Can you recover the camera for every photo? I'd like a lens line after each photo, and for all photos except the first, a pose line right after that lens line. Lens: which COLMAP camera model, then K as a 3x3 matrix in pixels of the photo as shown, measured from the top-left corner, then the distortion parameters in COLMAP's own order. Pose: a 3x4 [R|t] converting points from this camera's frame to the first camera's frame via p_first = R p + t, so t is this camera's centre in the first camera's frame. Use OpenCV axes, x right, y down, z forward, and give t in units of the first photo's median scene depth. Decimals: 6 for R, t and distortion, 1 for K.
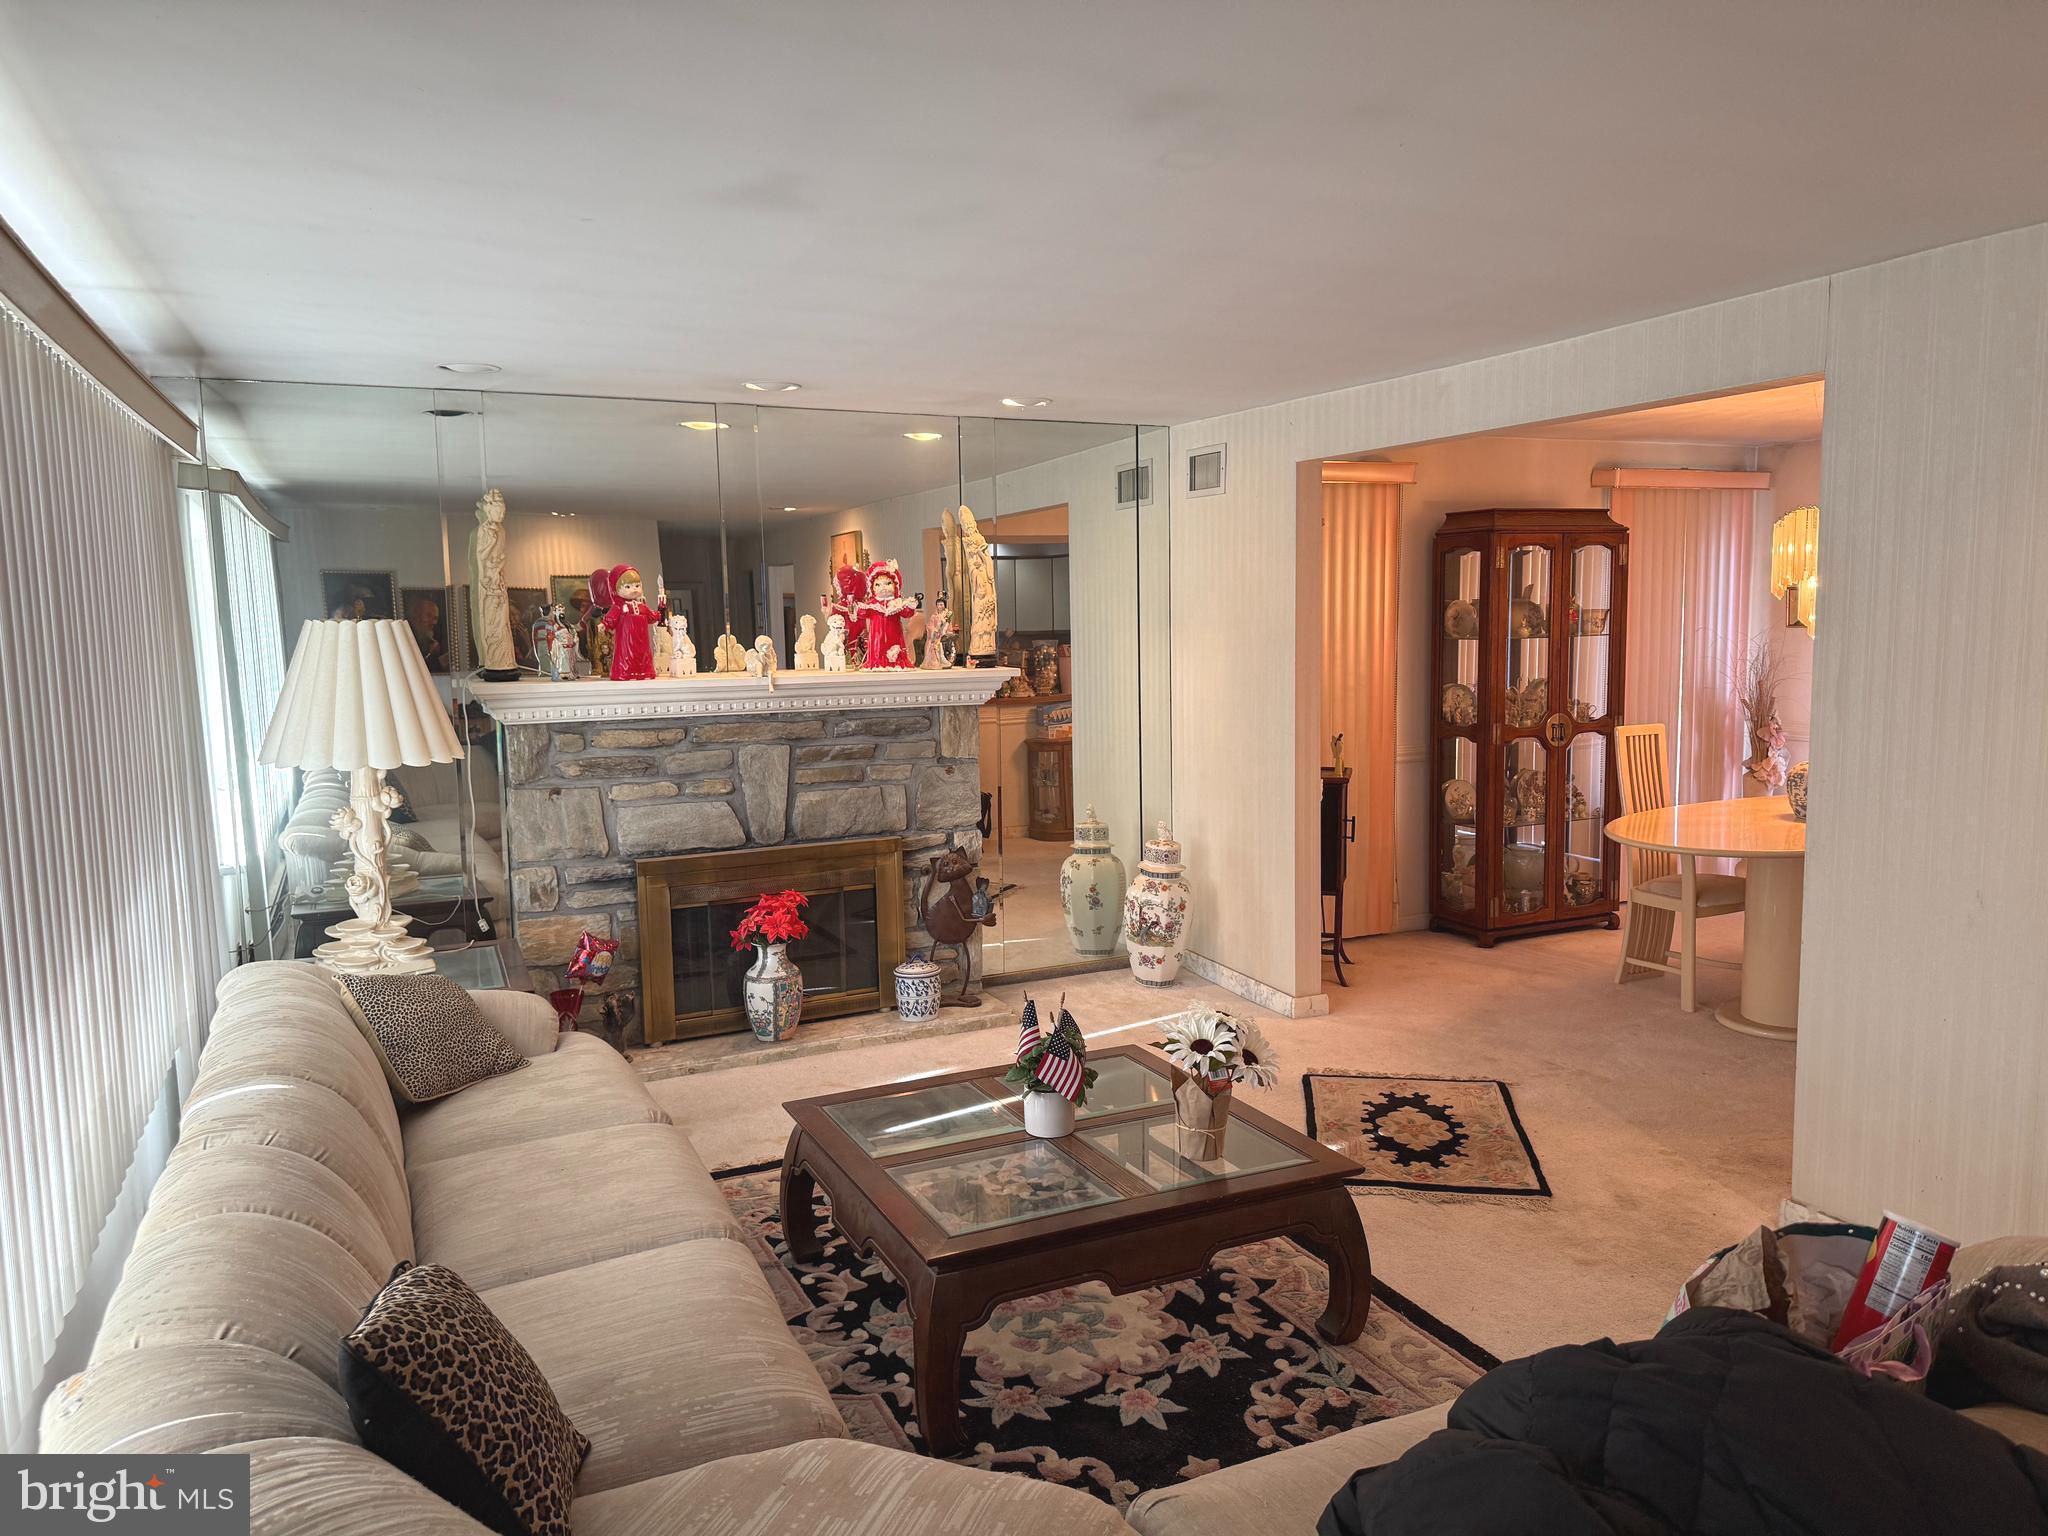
lens RADIAL K [[1457.2, 0, 1024.0], [0, 1457.2, 768.0], [0, 0, 1]] dist [0.060304, -0.070812]
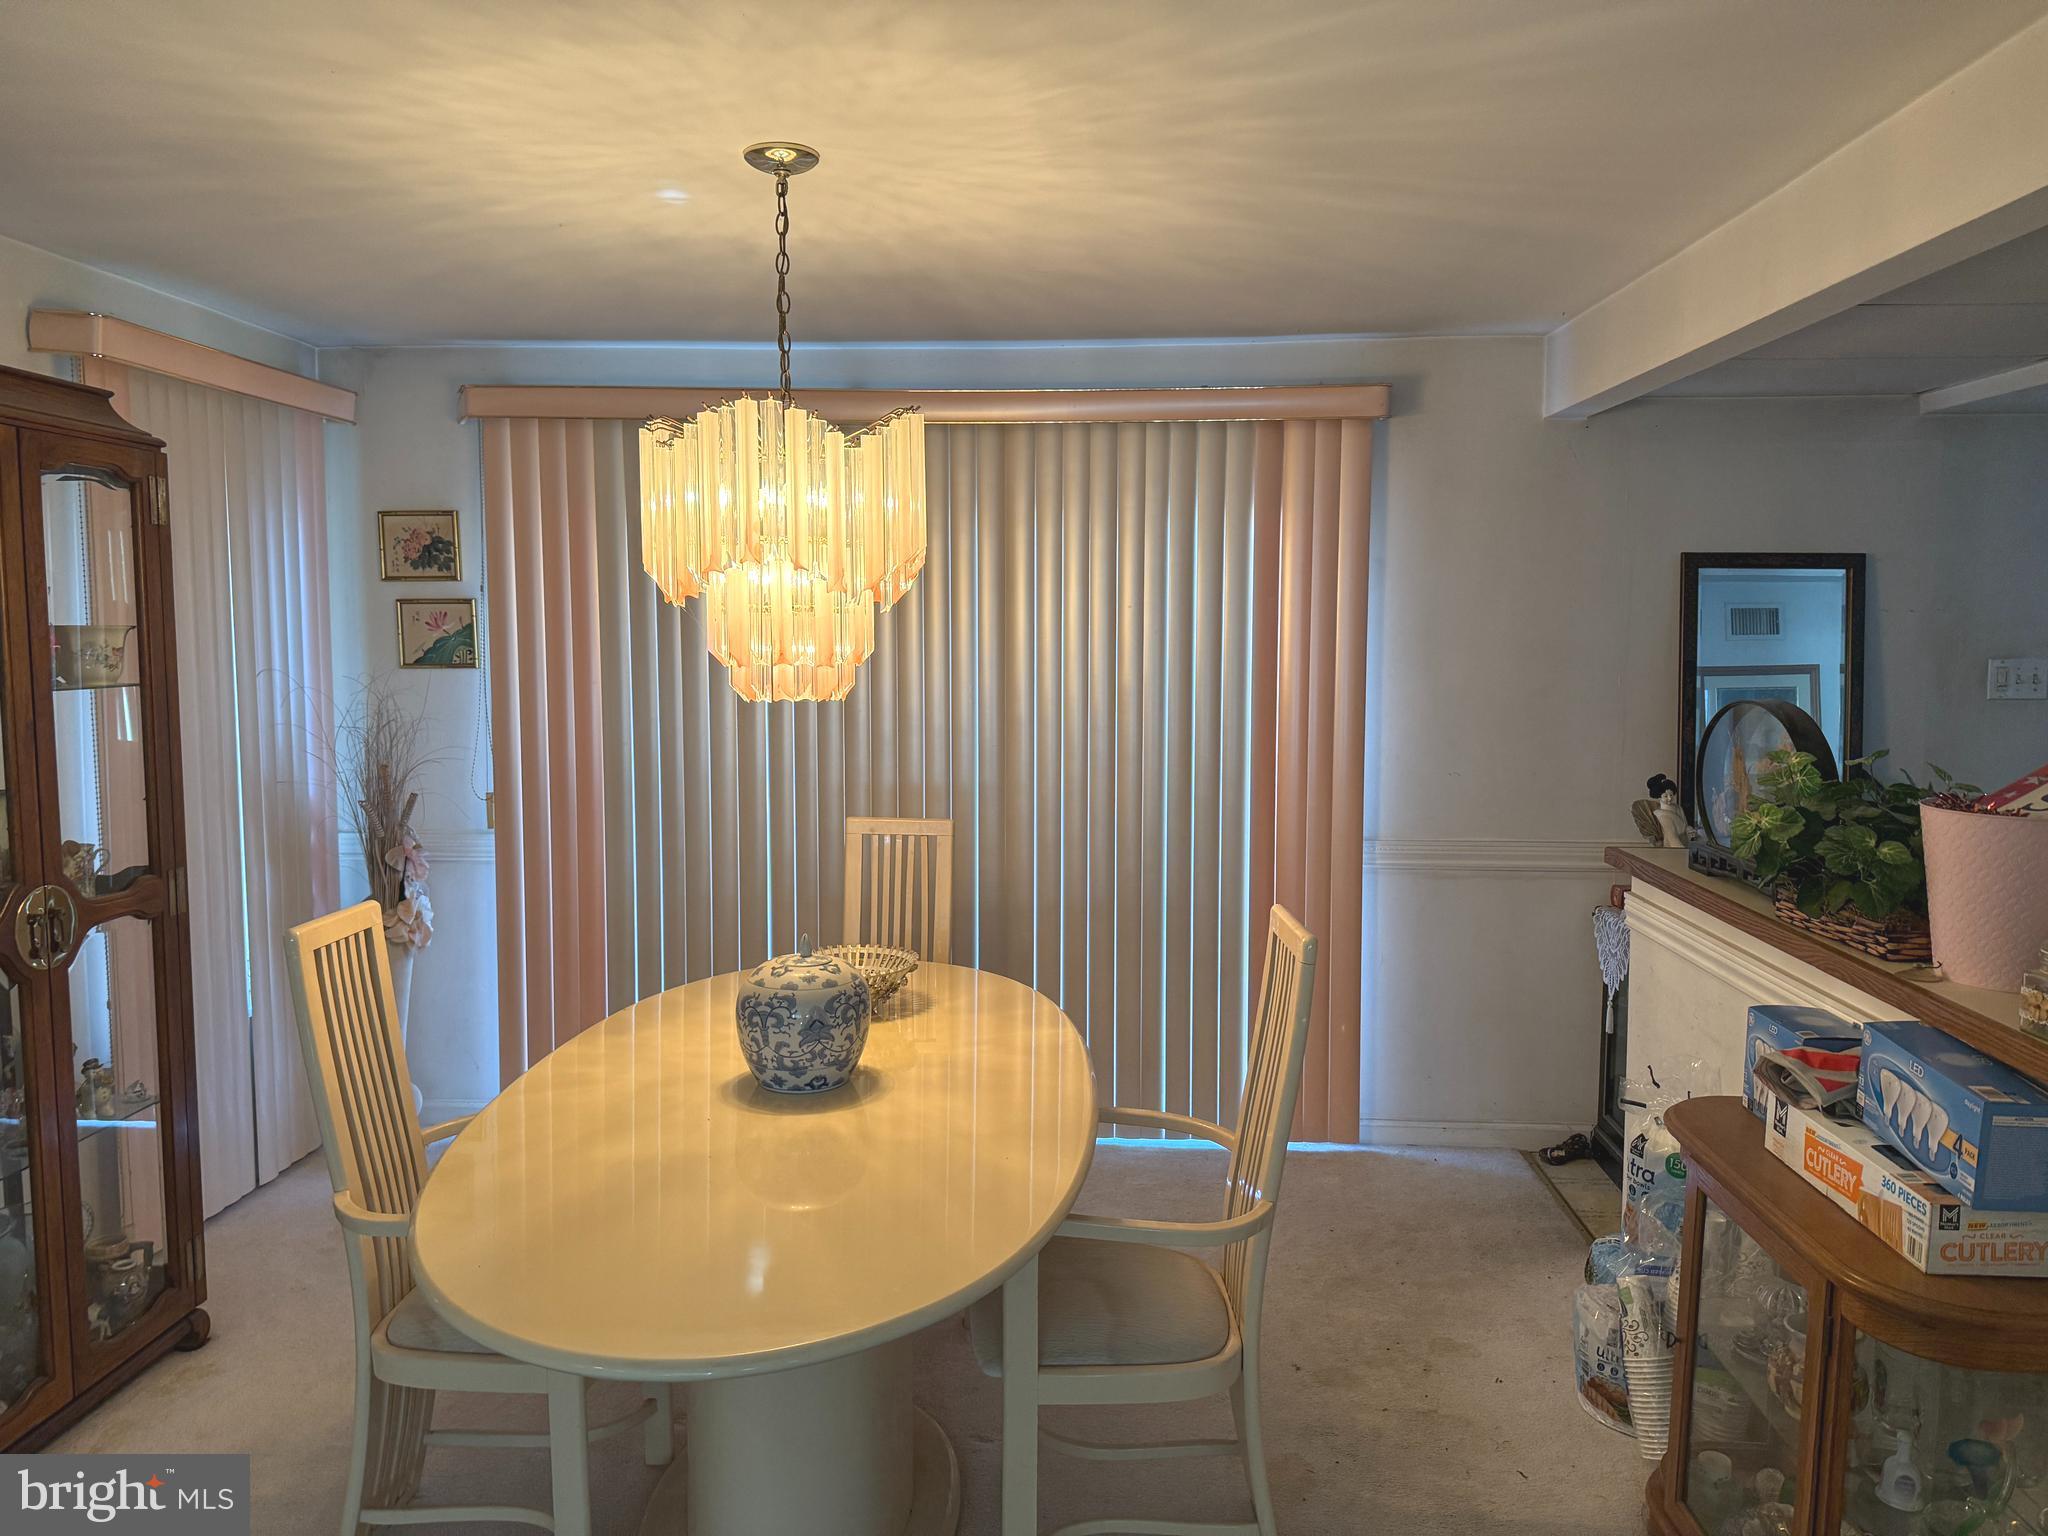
lens RADIAL K [[1457.2, 0, 1024.0], [0, 1457.2, 768.0], [0, 0, 1]] dist [0.060304, -0.070812]
pose [[0.467875, -0.066509, 0.881288, 0.136305], [0.083216, 0.996050, 0.030991, -0.058714], [-0.879868, 0.058837, 0.471562, 0.565889]]
